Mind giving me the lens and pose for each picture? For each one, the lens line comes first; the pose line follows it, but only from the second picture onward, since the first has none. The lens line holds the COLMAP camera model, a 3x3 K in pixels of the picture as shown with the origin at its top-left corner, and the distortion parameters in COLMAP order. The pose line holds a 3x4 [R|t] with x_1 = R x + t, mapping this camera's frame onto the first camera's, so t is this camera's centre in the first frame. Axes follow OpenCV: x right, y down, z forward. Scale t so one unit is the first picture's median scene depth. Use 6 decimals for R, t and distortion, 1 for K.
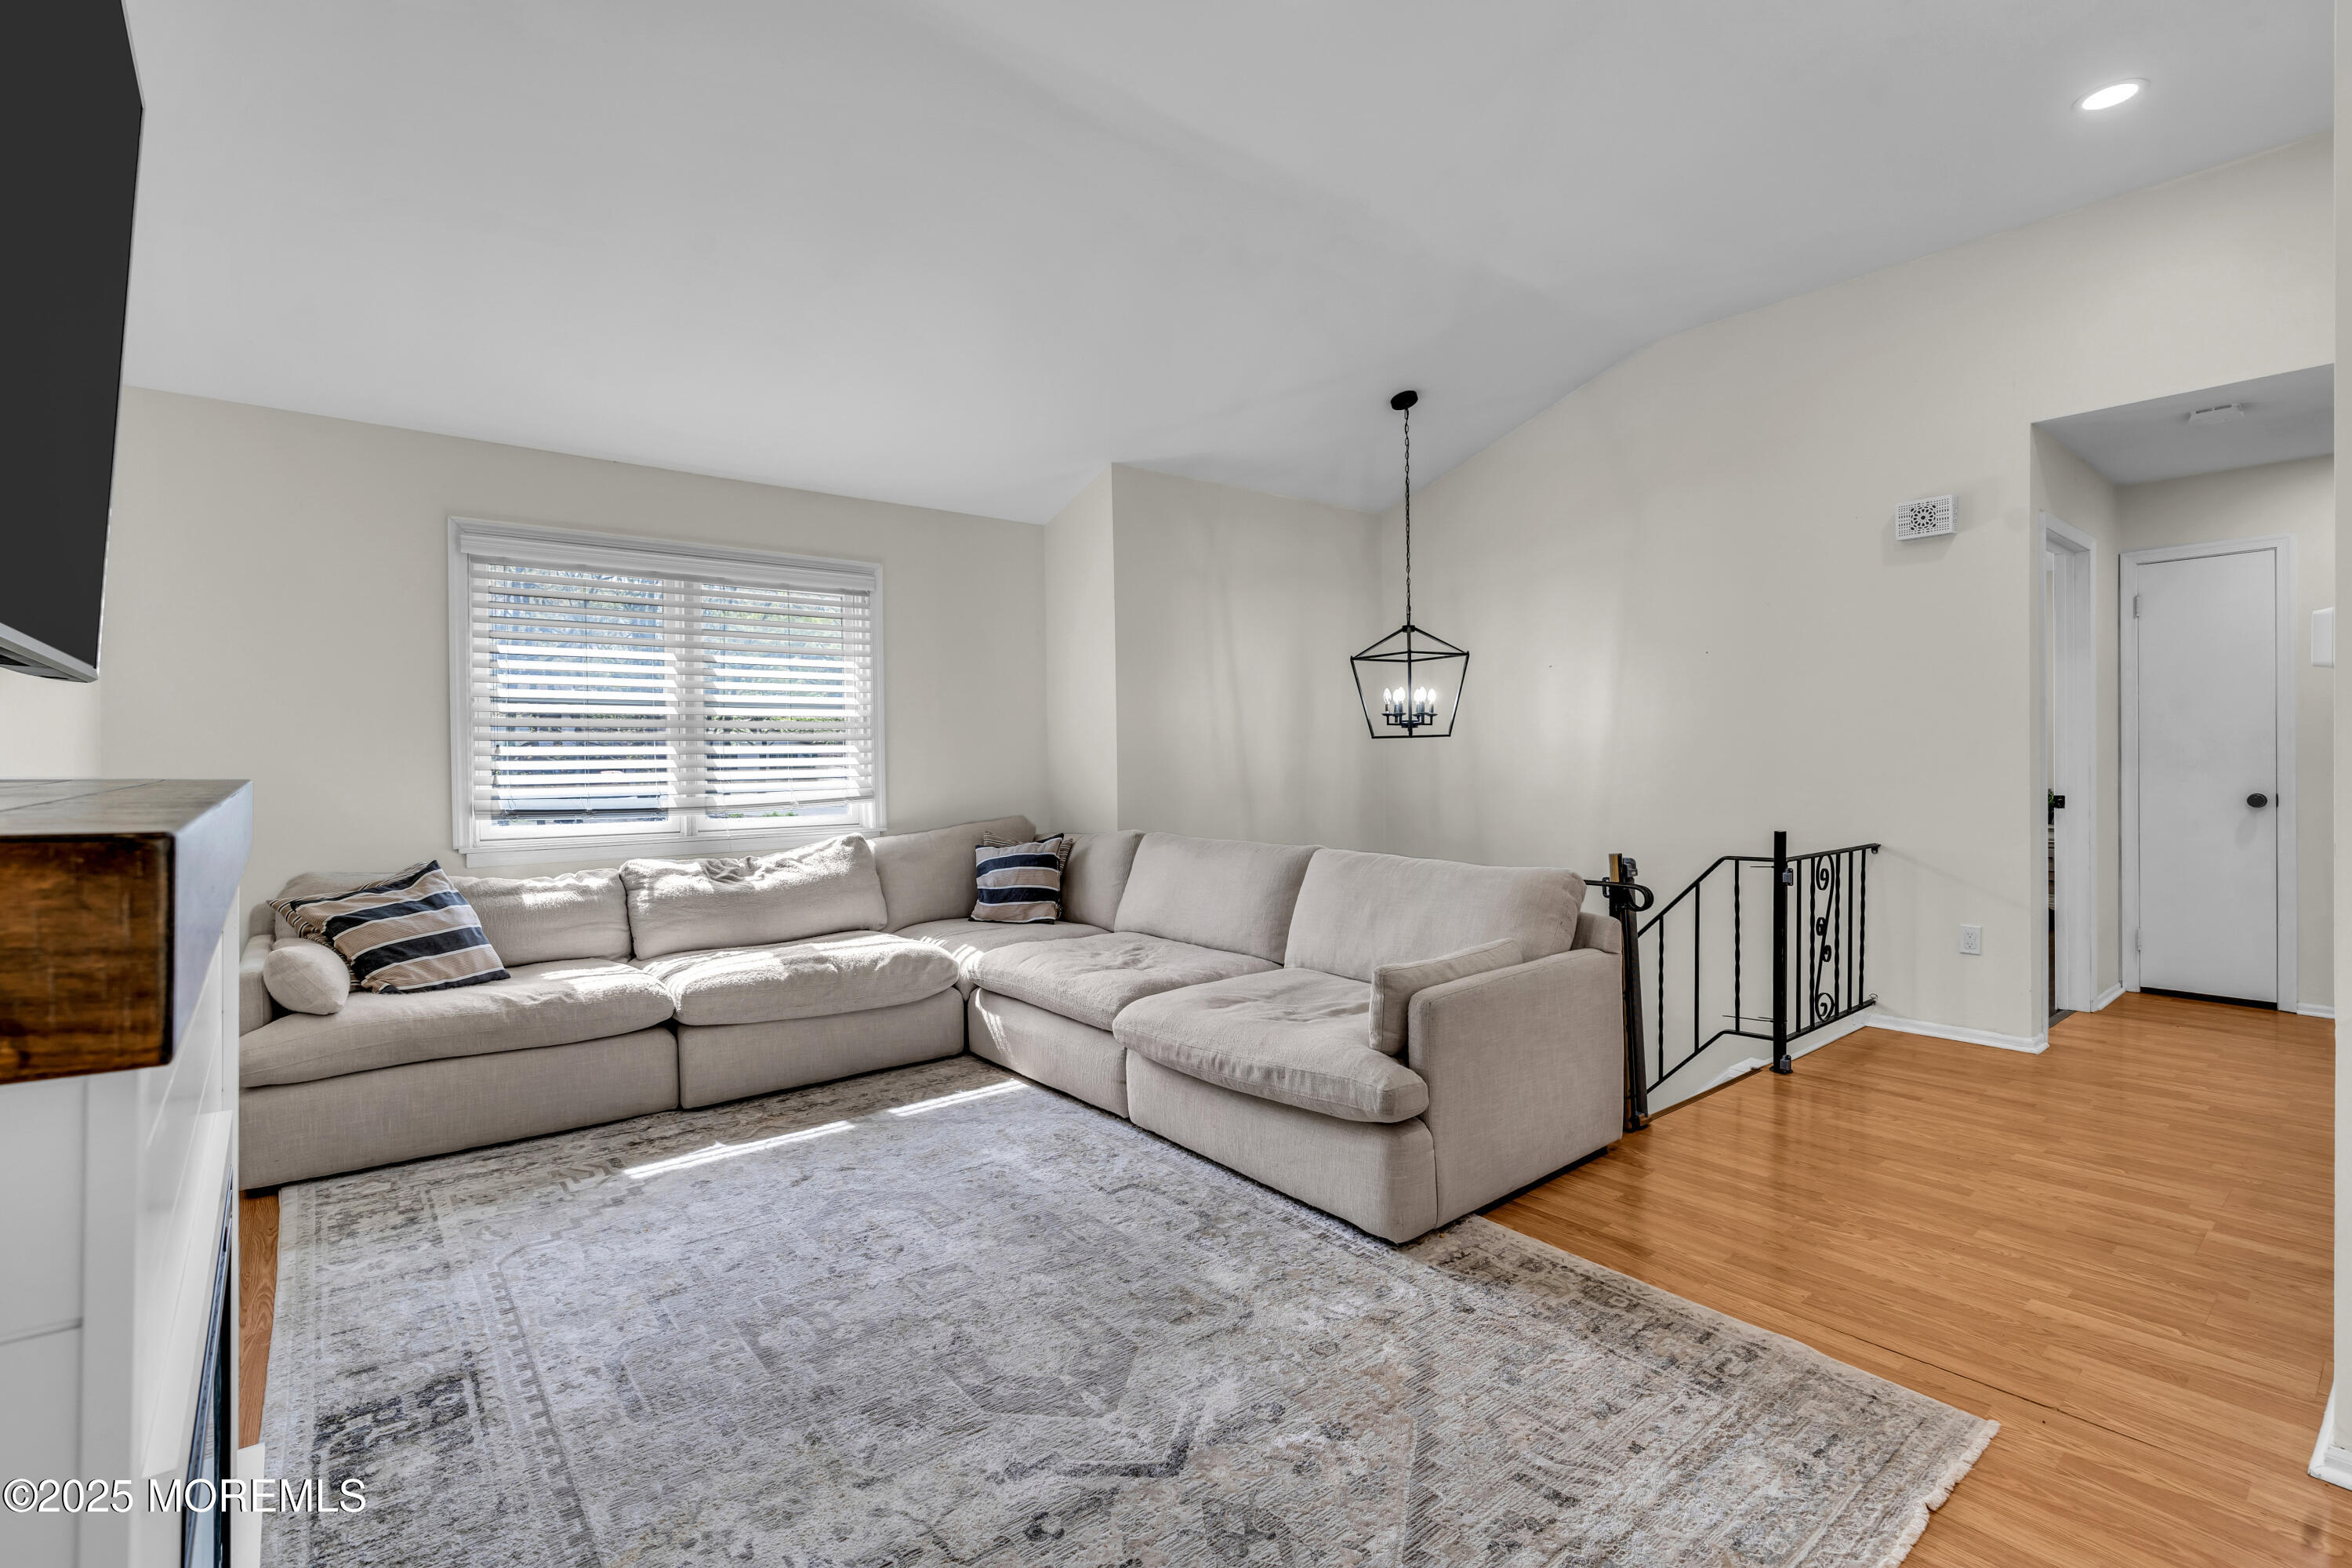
lens RADIAL K [[1076.5, 0, 1182.4], [0, 1076.5, 761.0], [0, 0, 1]] dist [-0.000833, -0.000376]
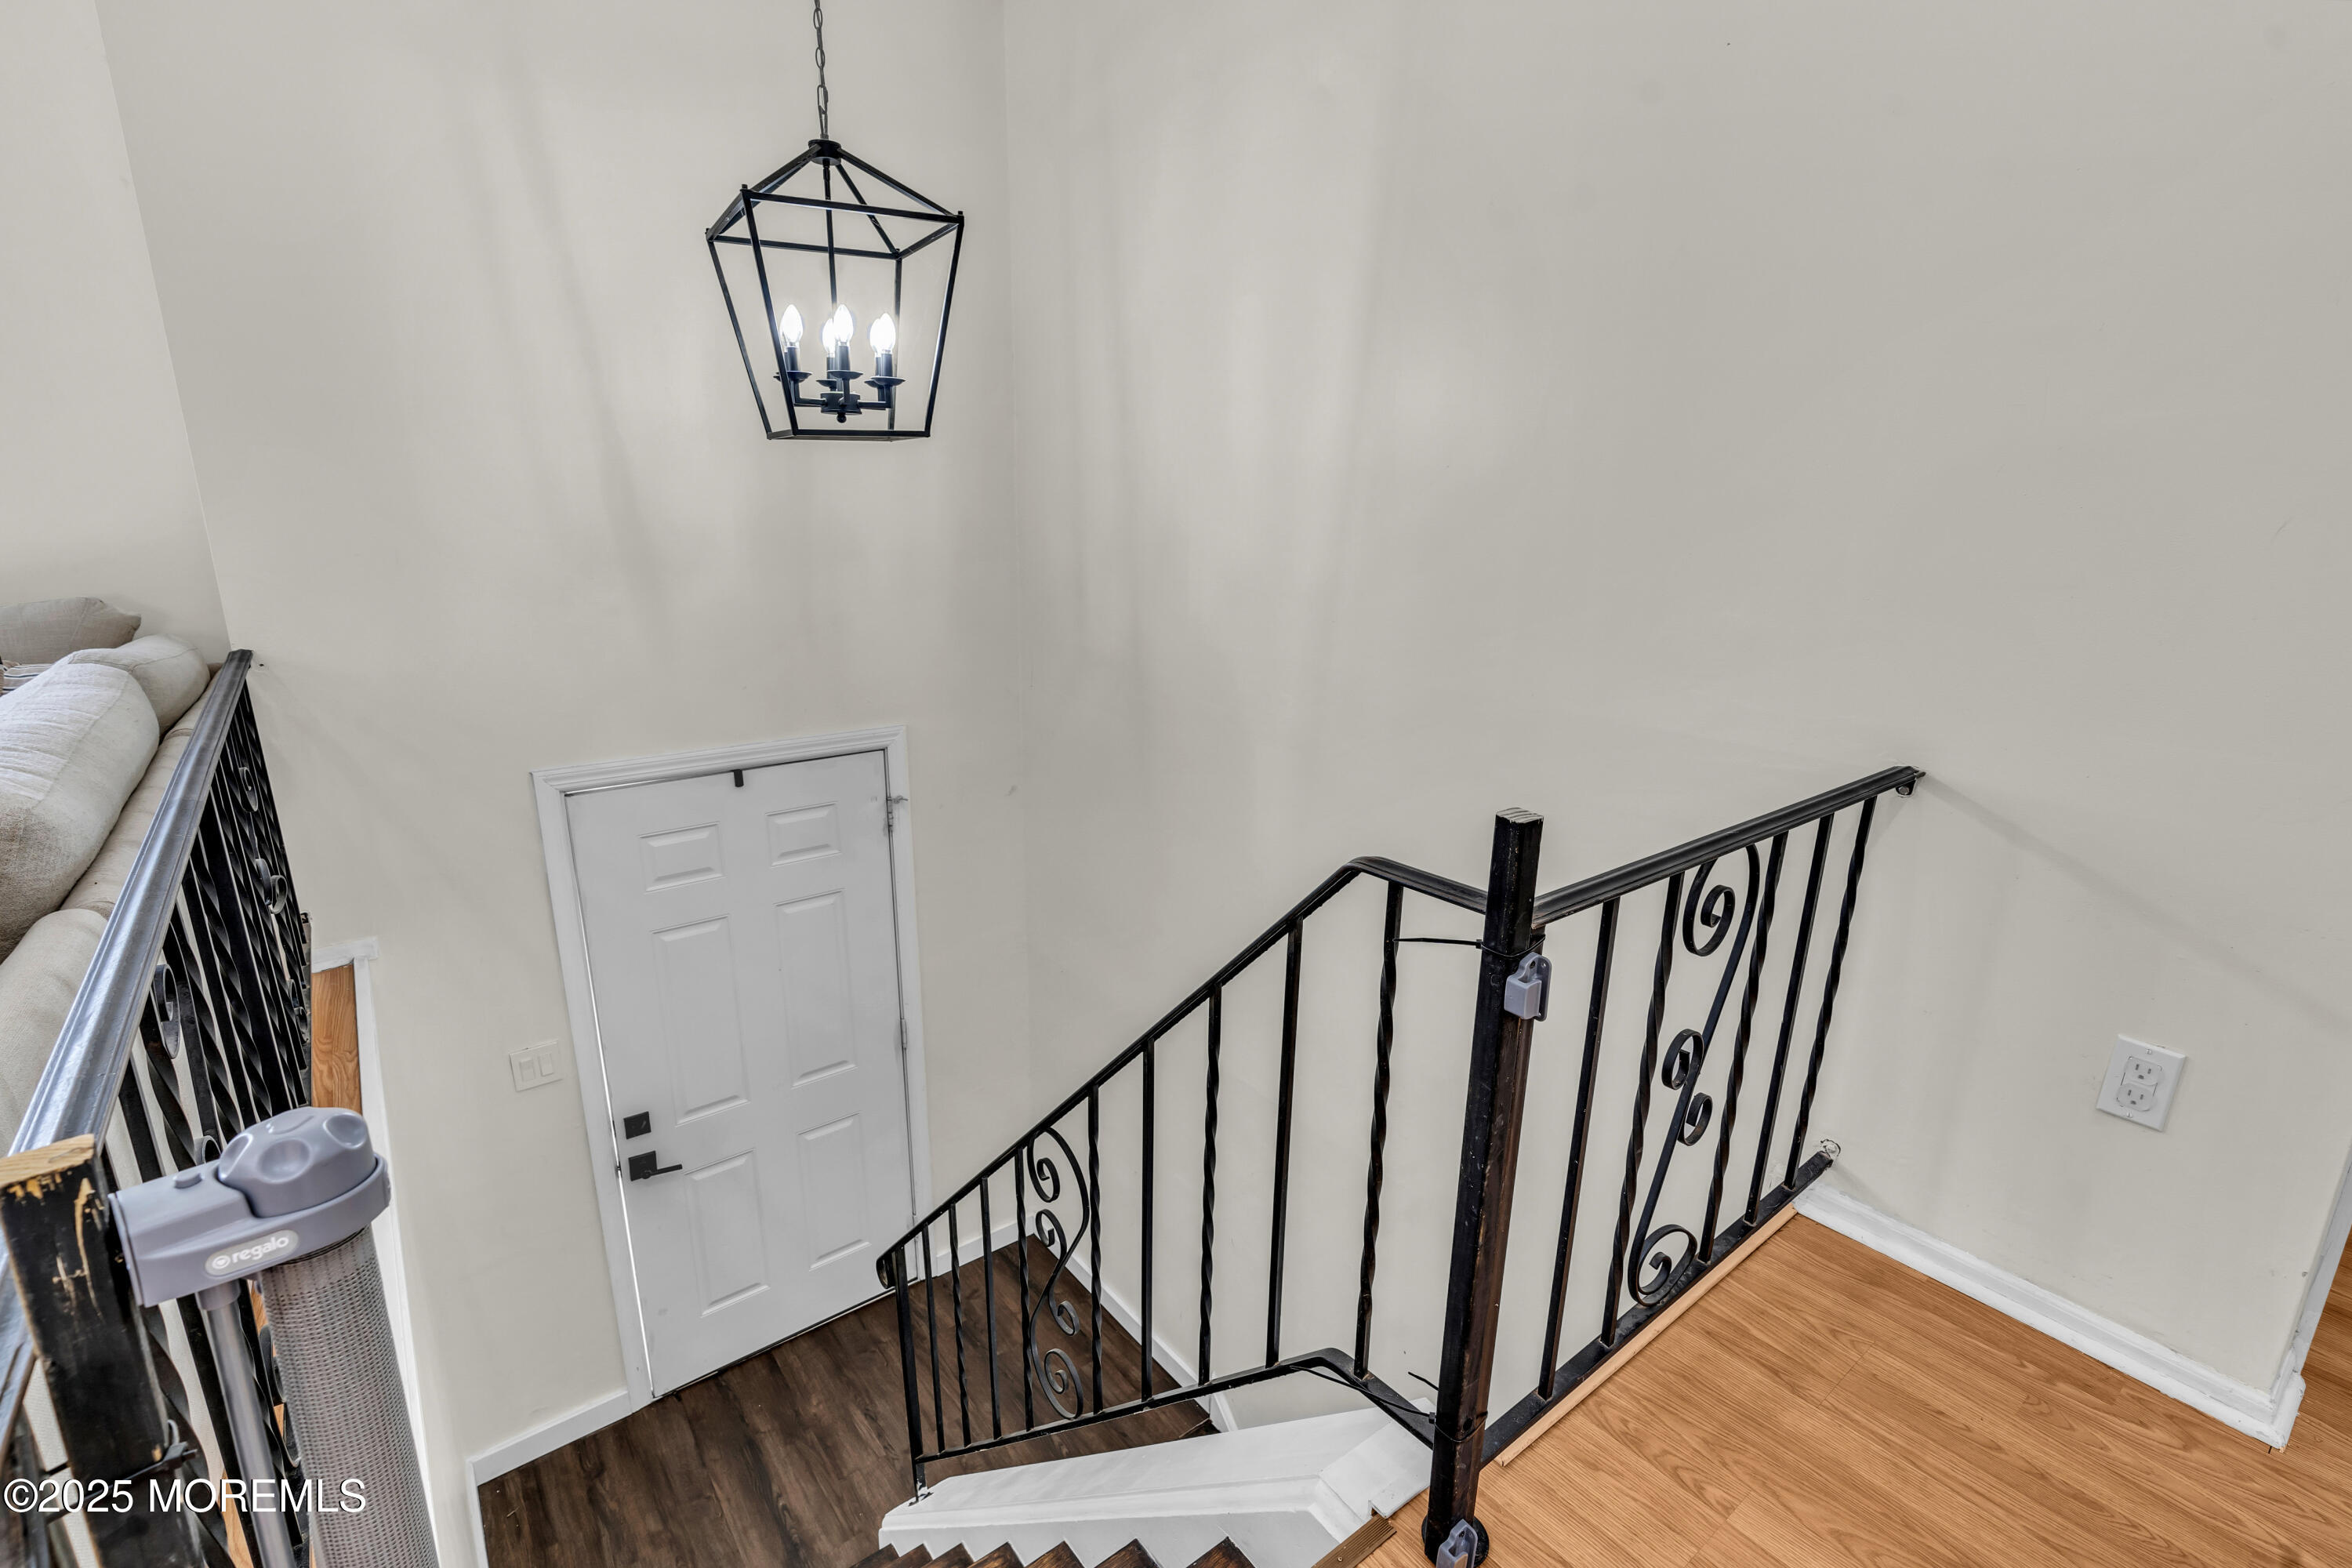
lens RADIAL K [[1076.5, 0, 1182.4], [0, 1076.5, 761.0], [0, 0, 1]] dist [-0.000833, -0.000376]
pose [[0.999223, 0.030328, -0.025174, 0.442544], [-0.023269, 0.969421, 0.244300, -0.006101], [0.031813, -0.243524, 0.969373, 0.694493]]
